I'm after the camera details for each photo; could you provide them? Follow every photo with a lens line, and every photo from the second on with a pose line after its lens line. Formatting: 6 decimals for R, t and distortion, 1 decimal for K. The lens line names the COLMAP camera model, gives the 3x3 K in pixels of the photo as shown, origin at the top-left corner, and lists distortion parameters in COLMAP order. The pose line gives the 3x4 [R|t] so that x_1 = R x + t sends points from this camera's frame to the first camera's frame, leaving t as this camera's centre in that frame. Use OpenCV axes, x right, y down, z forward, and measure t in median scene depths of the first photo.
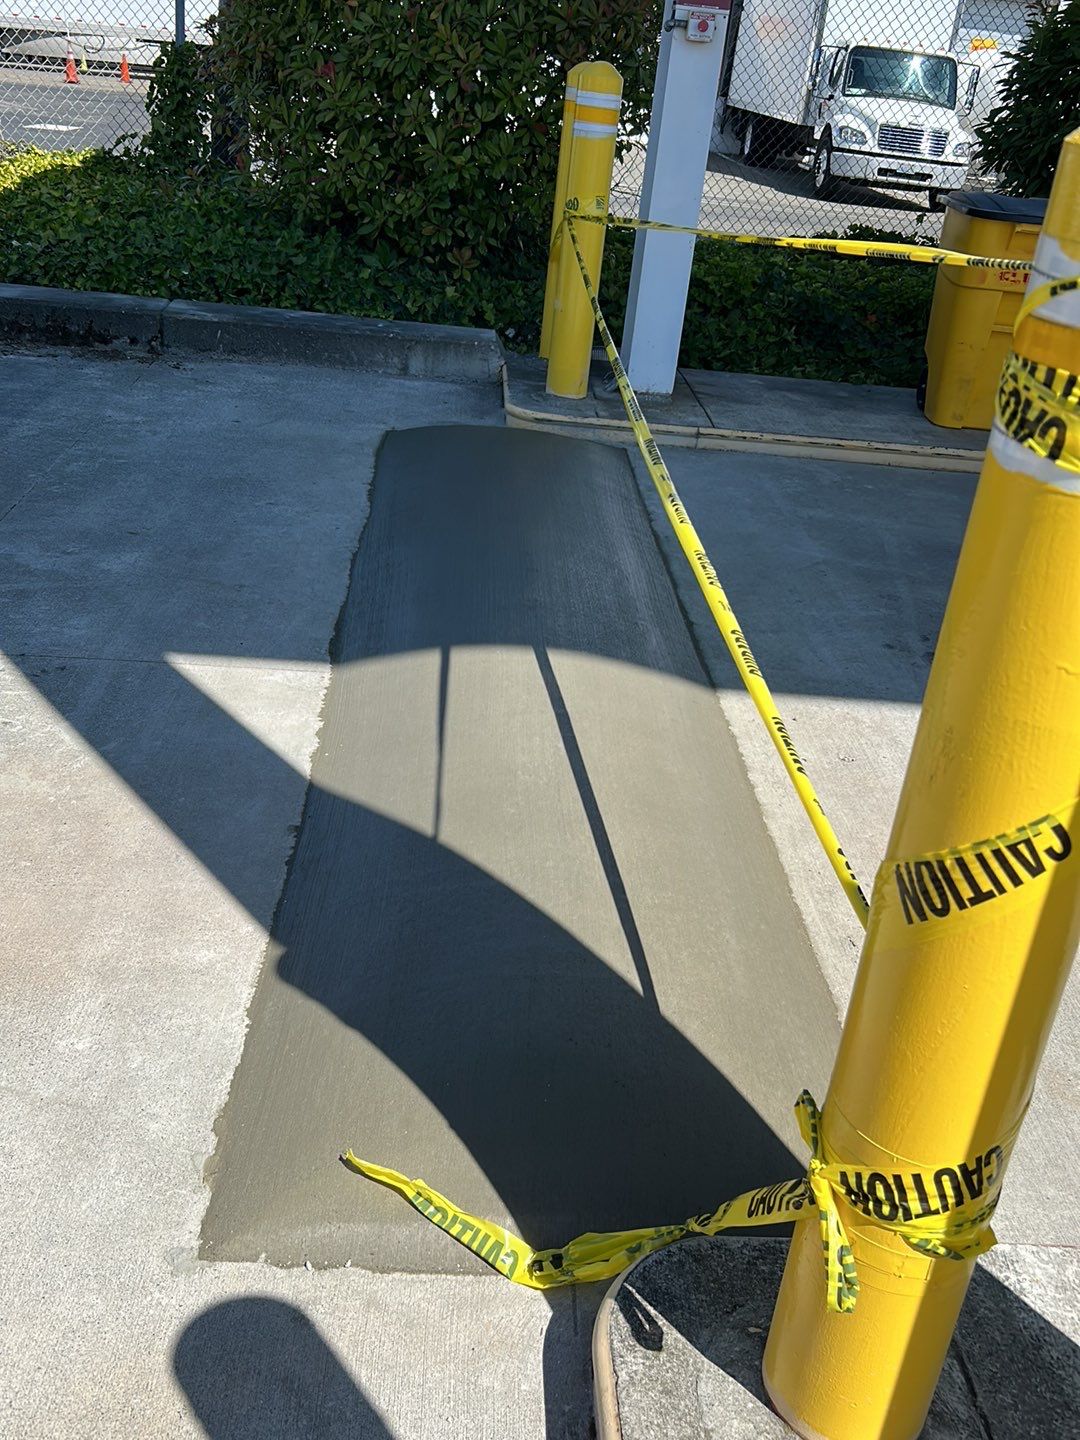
lens RADIAL K [[1344.4, 0, 540.0], [0, 1344.4, 720.0], [0, 0, 1]] dist [0.004228, -0.005182]
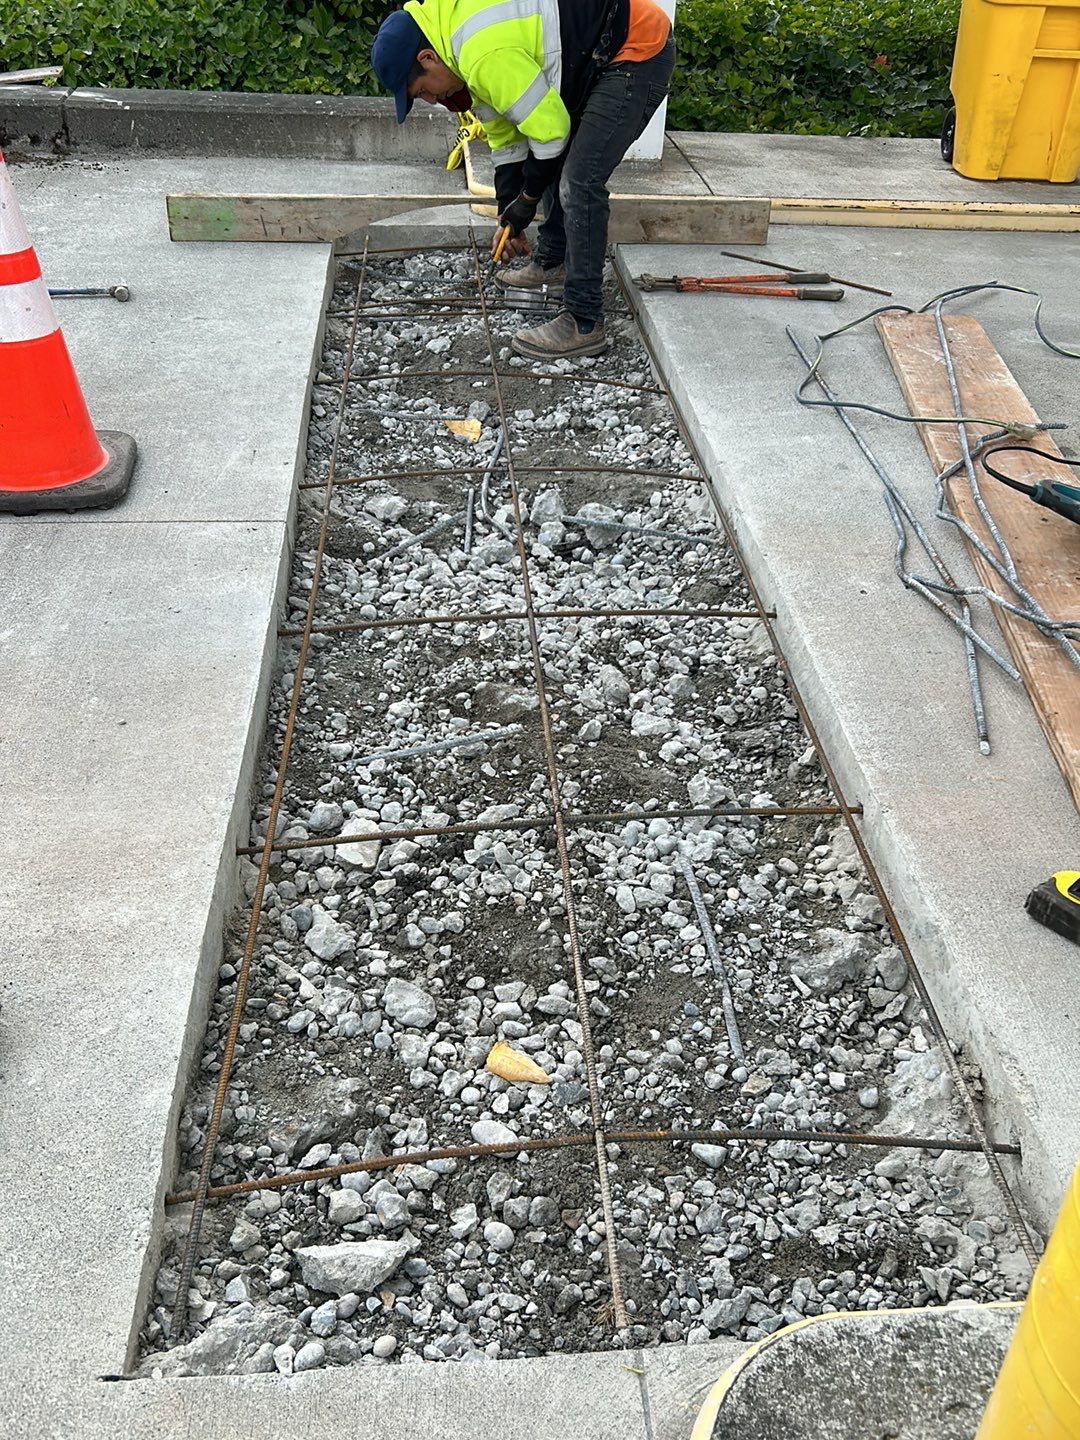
lens RADIAL K [[1344.4, 0, 540.0], [0, 1344.4, 720.0], [0, 0, 1]] dist [0.004228, -0.005182]
pose [[0.997788, -0.066442, -0.002076, -0.001357], [0.066117, 0.988704, 0.134512, -0.007923], [-0.006884, -0.134352, 0.990910, 0.090677]]
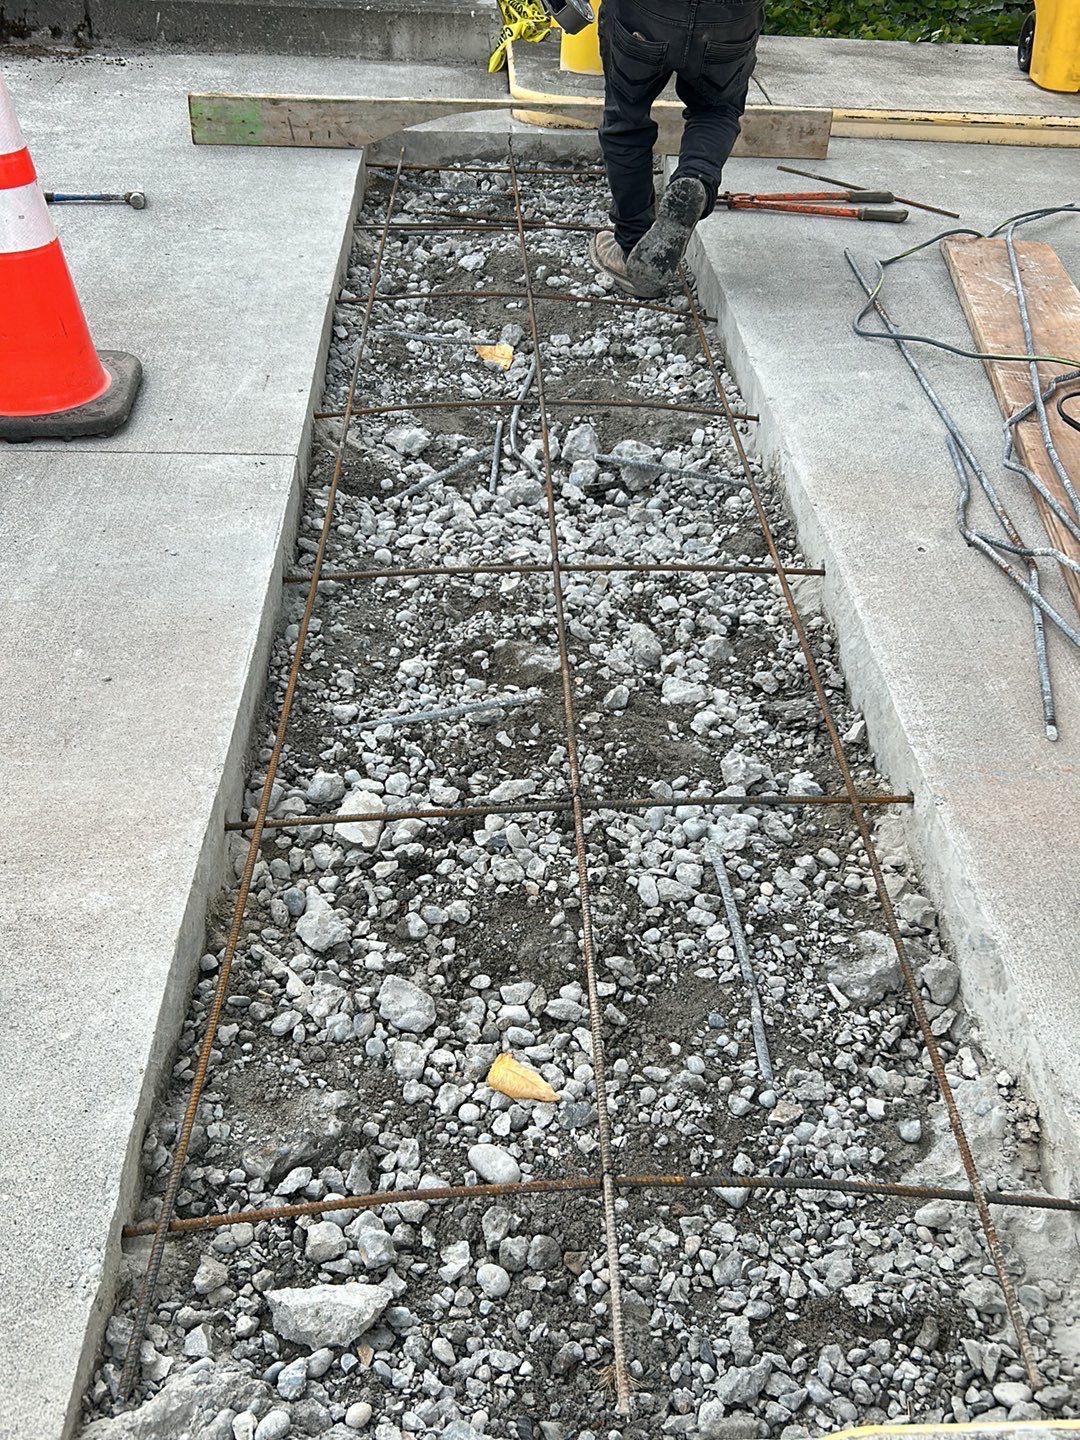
lens RADIAL K [[1344.4, 0, 540.0], [0, 1344.4, 720.0], [0, 0, 1]] dist [0.004228, -0.005182]
pose [[0.998793, -0.038088, -0.031019, 0.002265], [0.043326, 0.980638, 0.190979, -0.014250], [0.023144, -0.192092, 0.981104, 0.120597]]
